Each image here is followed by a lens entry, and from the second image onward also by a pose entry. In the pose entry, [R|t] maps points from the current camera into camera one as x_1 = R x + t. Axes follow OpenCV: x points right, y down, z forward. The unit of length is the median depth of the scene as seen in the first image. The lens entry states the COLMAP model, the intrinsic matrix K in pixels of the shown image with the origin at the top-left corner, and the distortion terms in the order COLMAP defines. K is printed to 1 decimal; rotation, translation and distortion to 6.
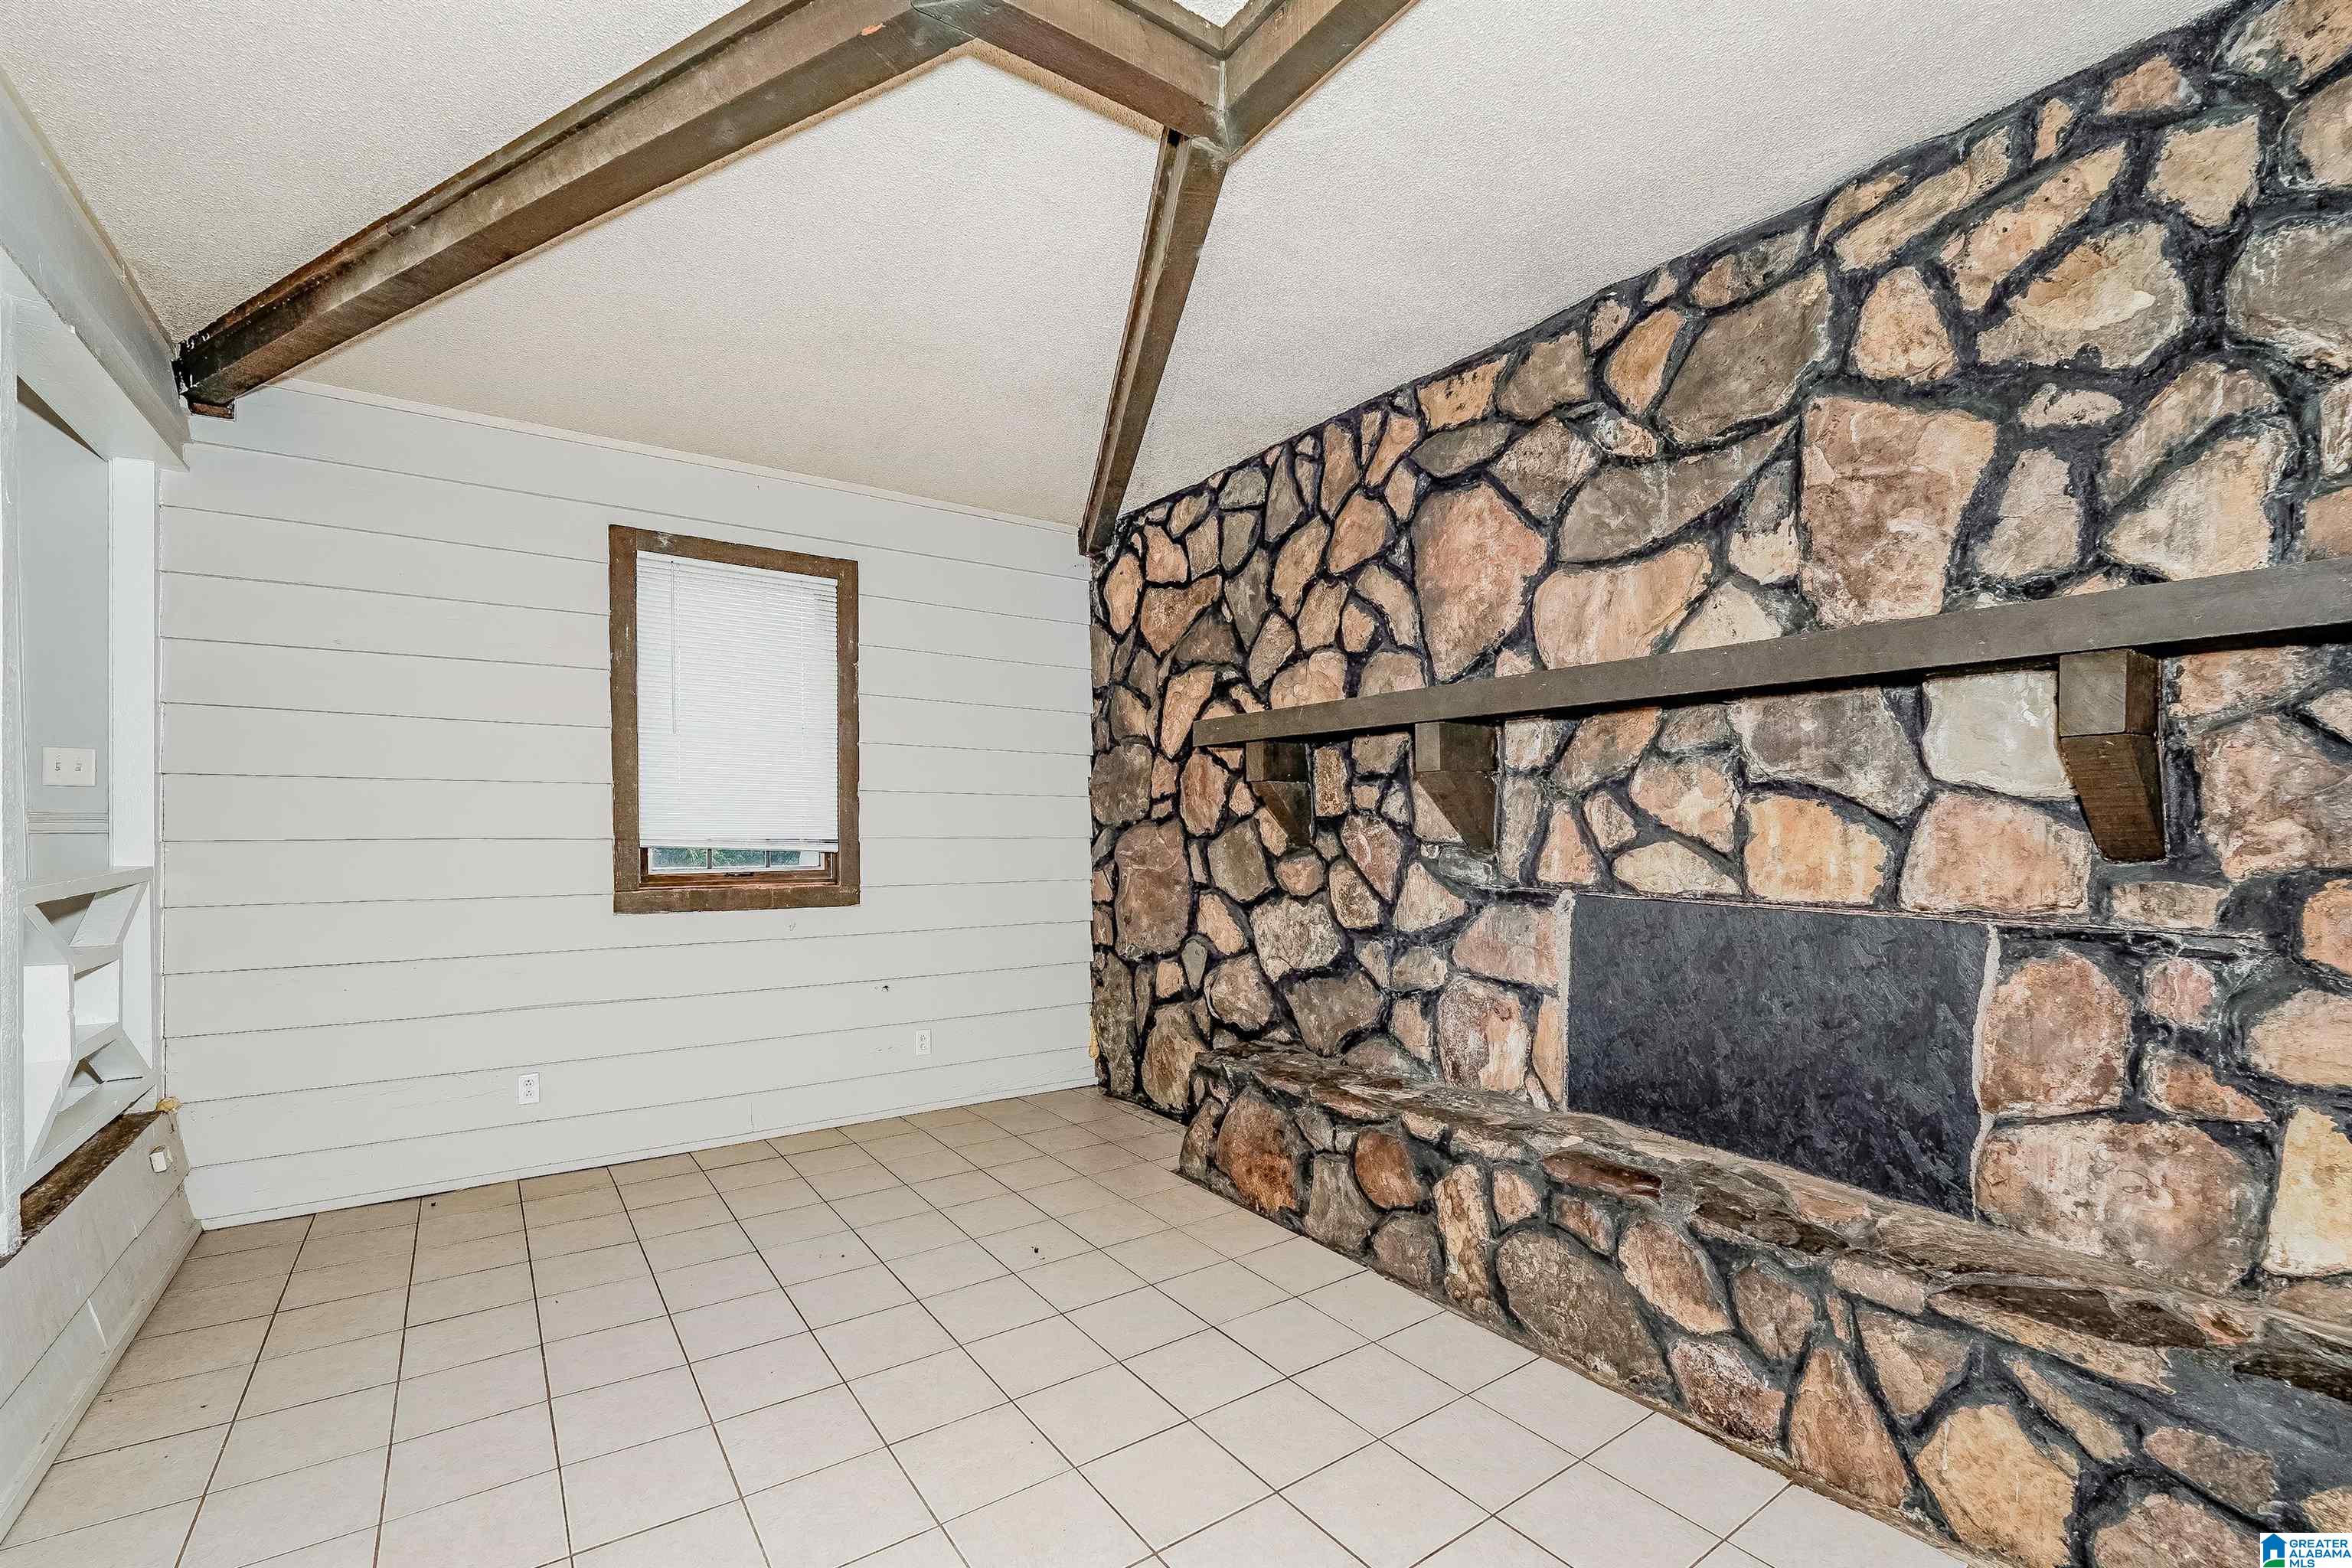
lens RADIAL K [[995.5, 0, 1174.4], [0, 995.5, 807.9], [0, 0, 1]] dist [-0.015358, -0.000257]
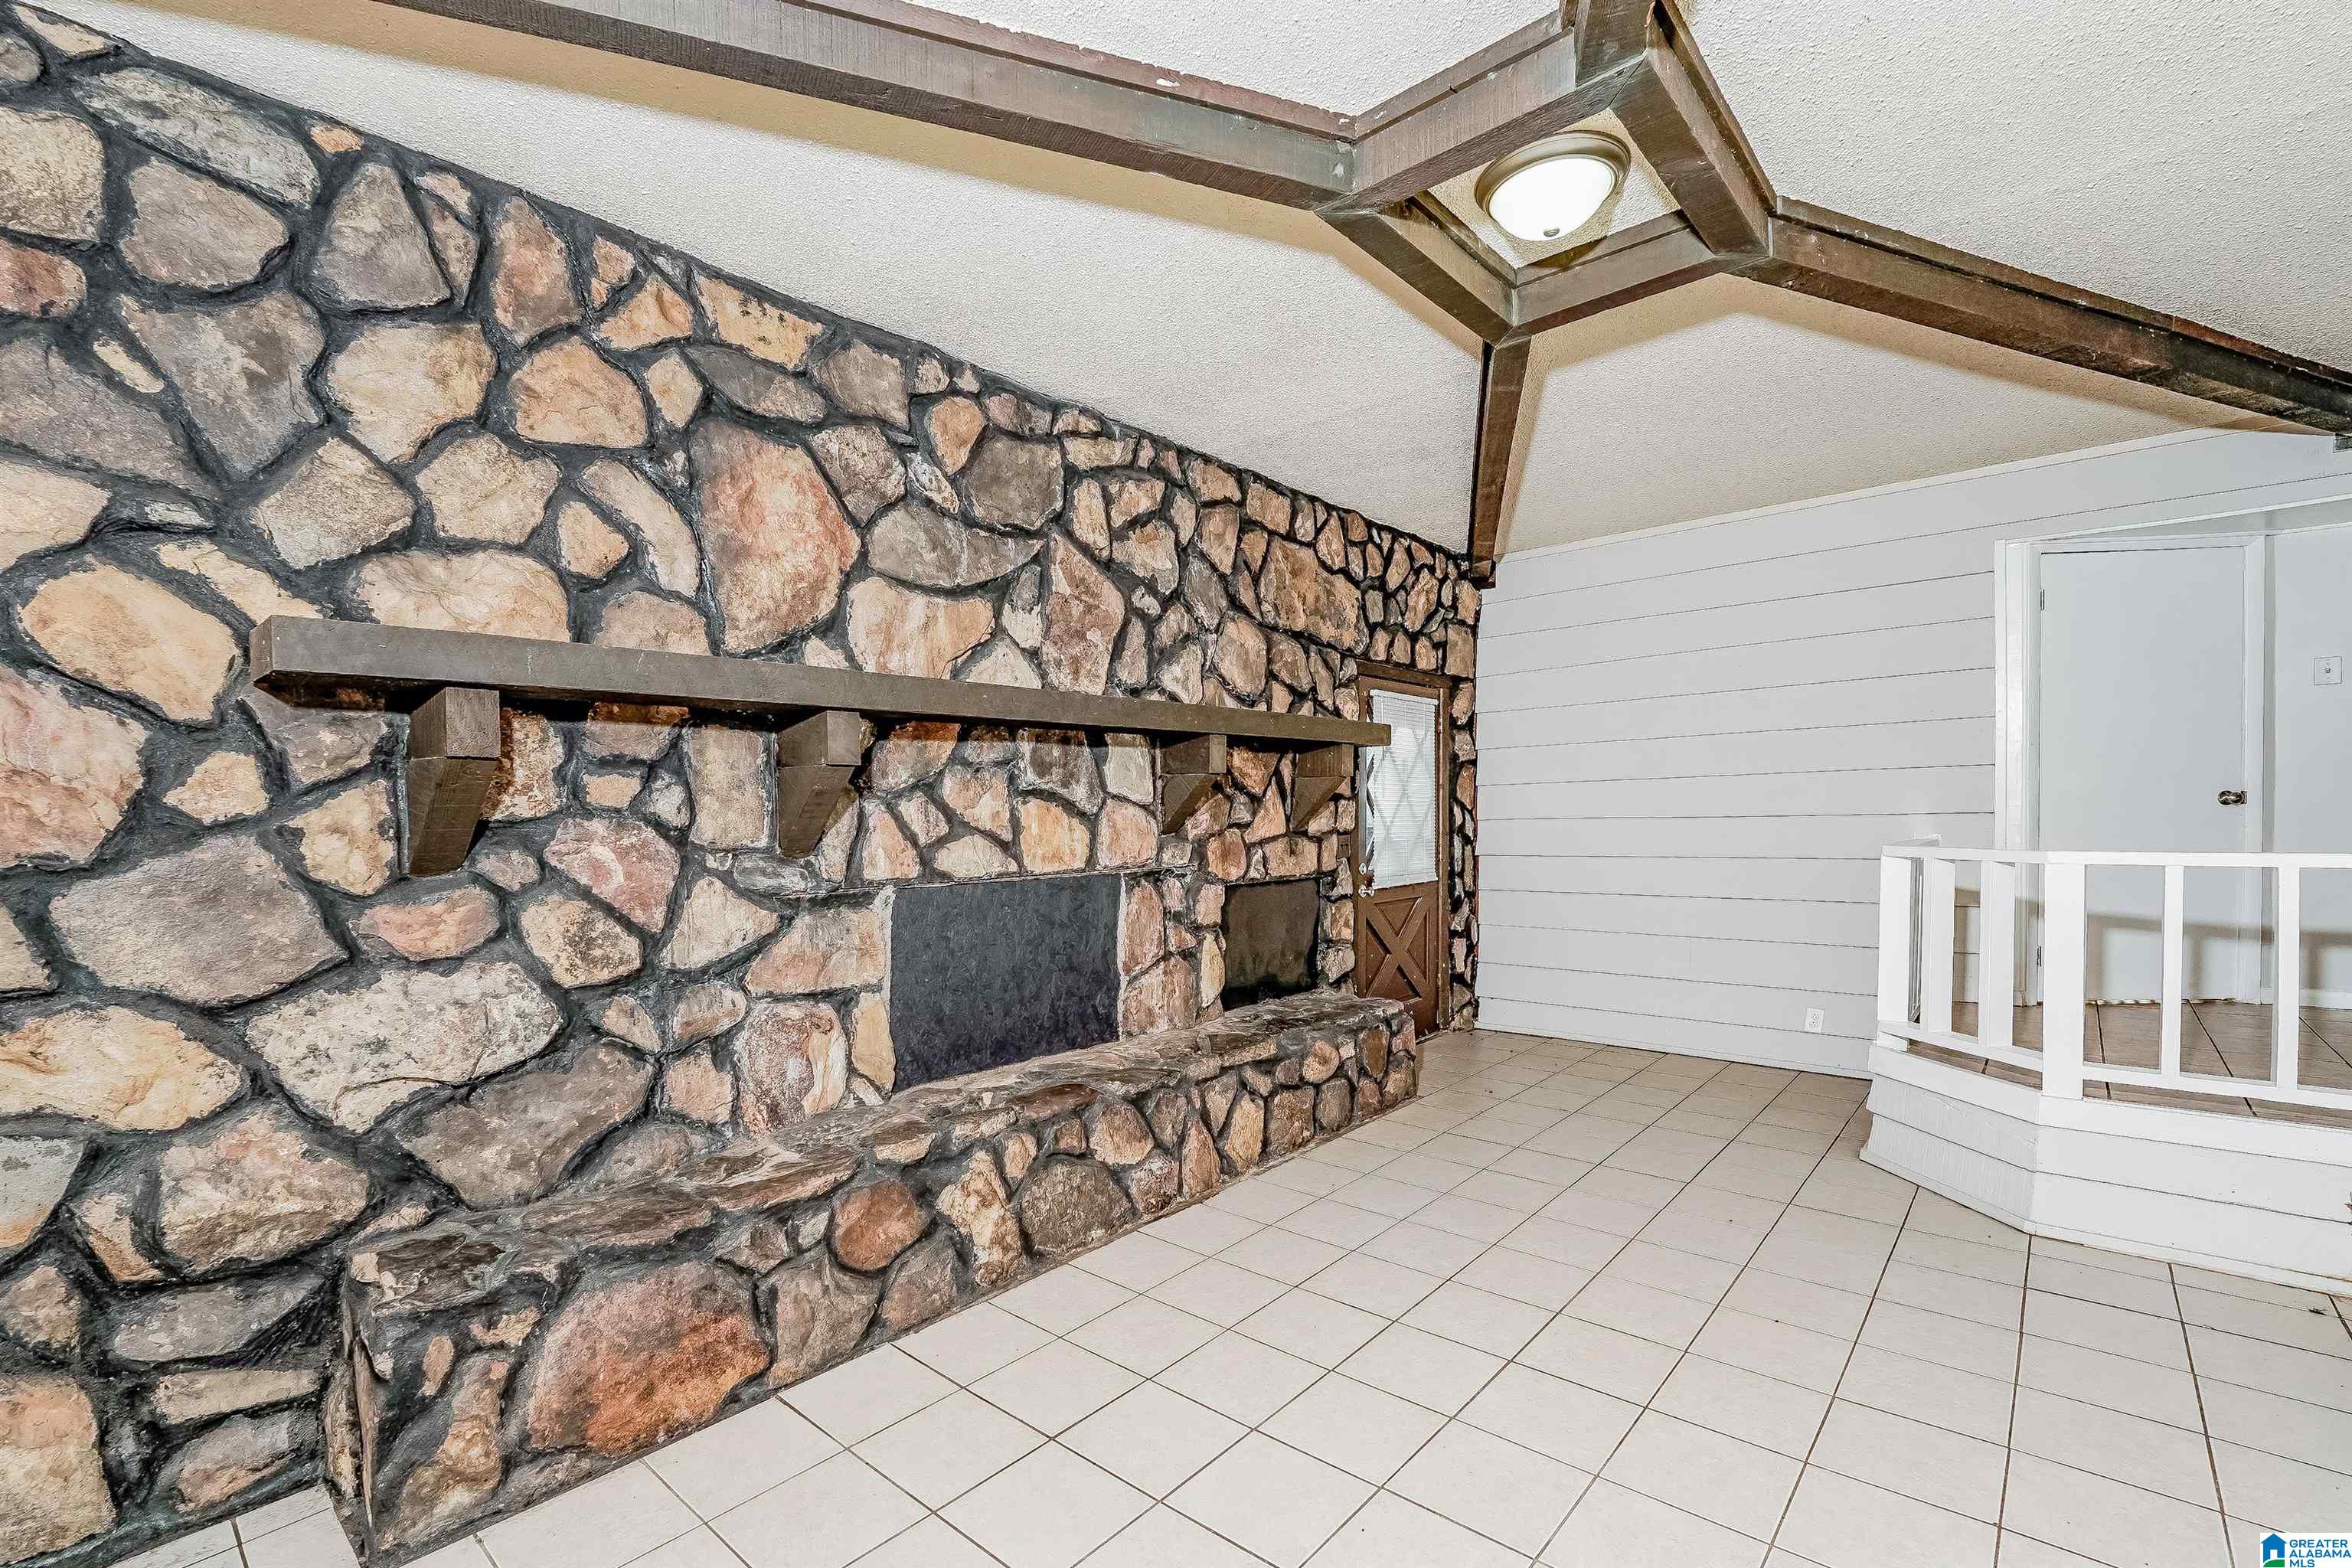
lens RADIAL K [[907.7, 0, 1173.8], [0, 907.7, 818.0], [0, 0, 1]] dist [-0.013137, -0.000115]
pose [[-0.174005, -0.003688, 0.984738, -0.586303], [0.003544, 0.999984, 0.004371, 0.007708], [-0.984738, 0.004251, -0.173989, 0.850438]]
